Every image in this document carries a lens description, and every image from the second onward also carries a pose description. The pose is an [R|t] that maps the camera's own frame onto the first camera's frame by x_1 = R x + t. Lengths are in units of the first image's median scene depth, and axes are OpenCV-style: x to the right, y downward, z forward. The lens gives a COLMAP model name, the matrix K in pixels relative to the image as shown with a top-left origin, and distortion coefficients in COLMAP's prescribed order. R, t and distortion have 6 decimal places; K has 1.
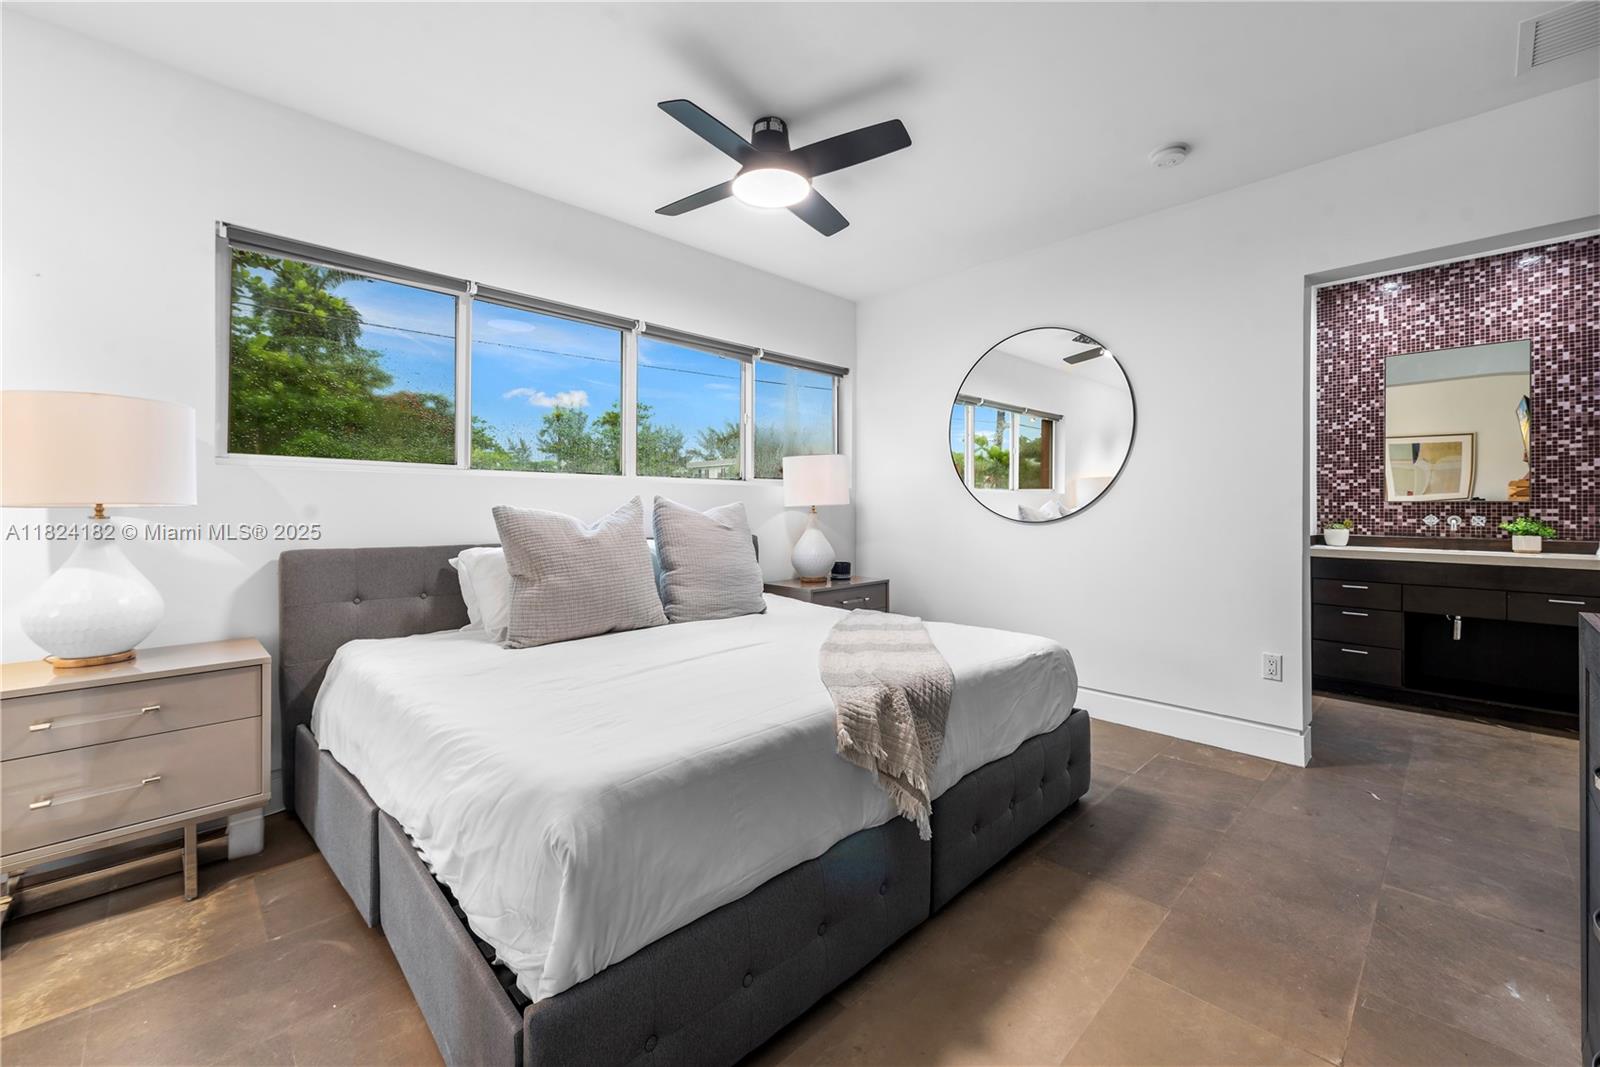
lens RADIAL K [[646.2, 0, 806.6], [0, 646.2, 503.6], [0, 0, 1]] dist [0.004640, -0.000558]
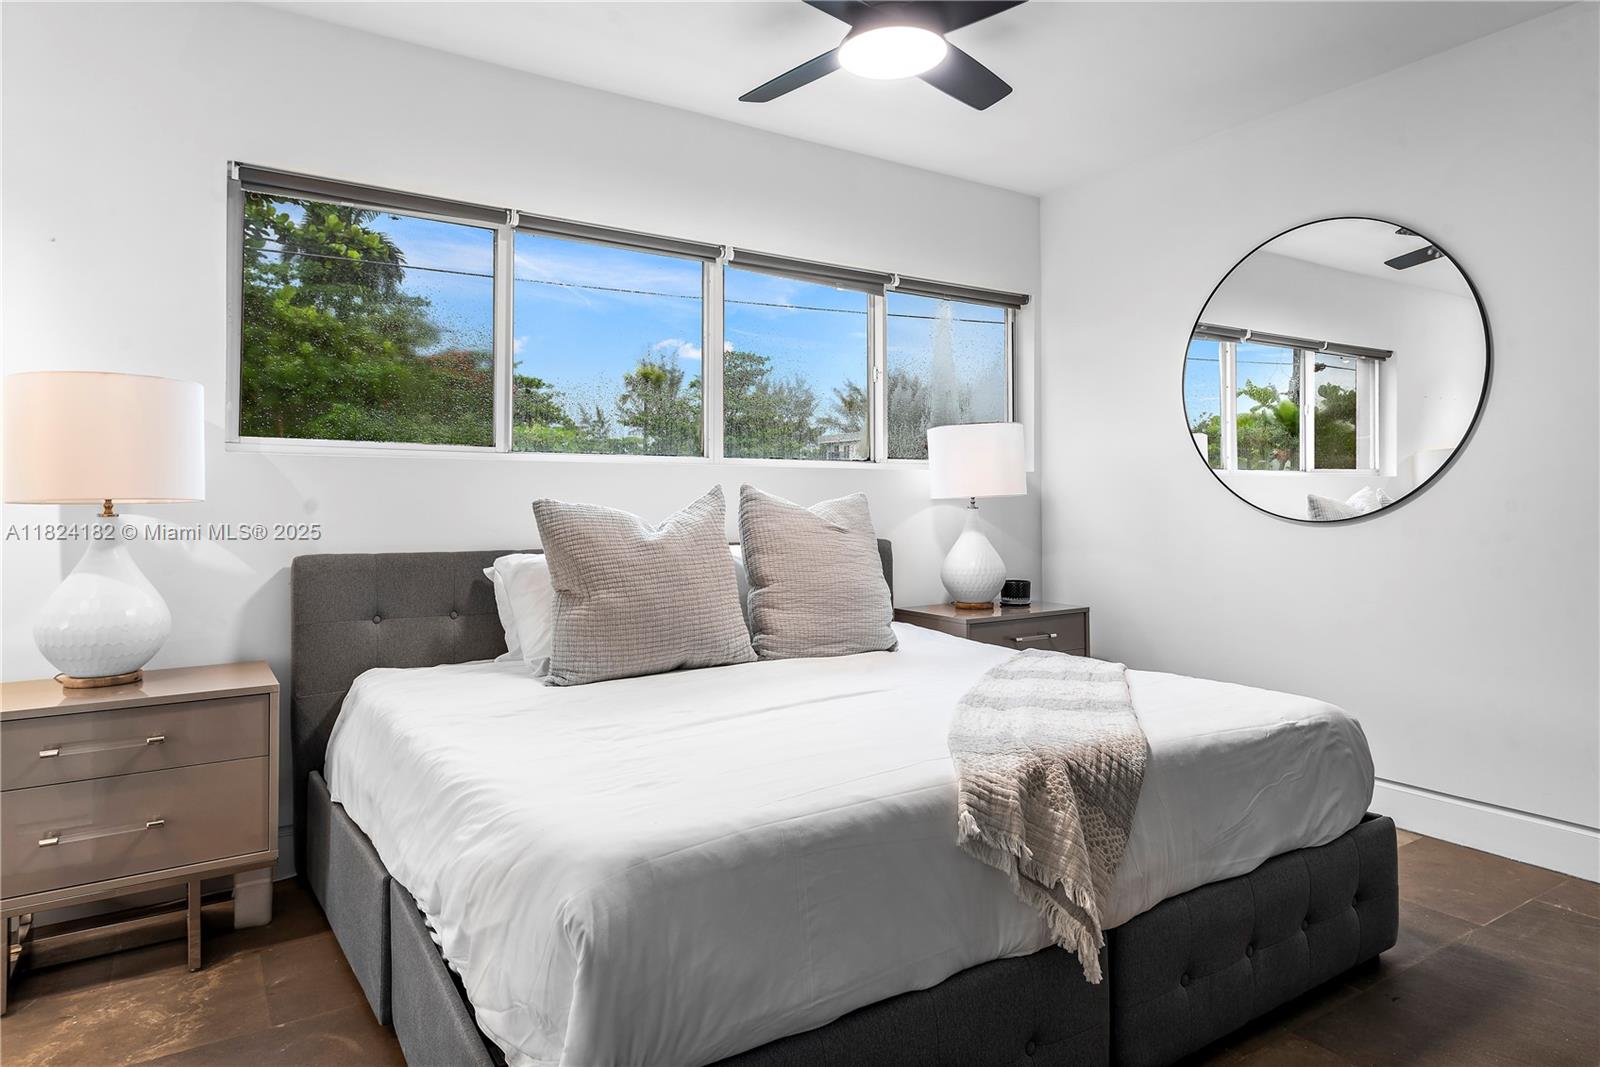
lens RADIAL K [[949.3, 0, 798.1], [0, 949.3, 478.4], [0, 0, 1]] dist [0.013768, -0.006220]
pose [[0.977964, -0.009226, -0.208570, 0.088902], [0.005635, 0.999826, -0.017805, -0.000095], [0.208698, 0.016237, 0.977845, -0.062156]]
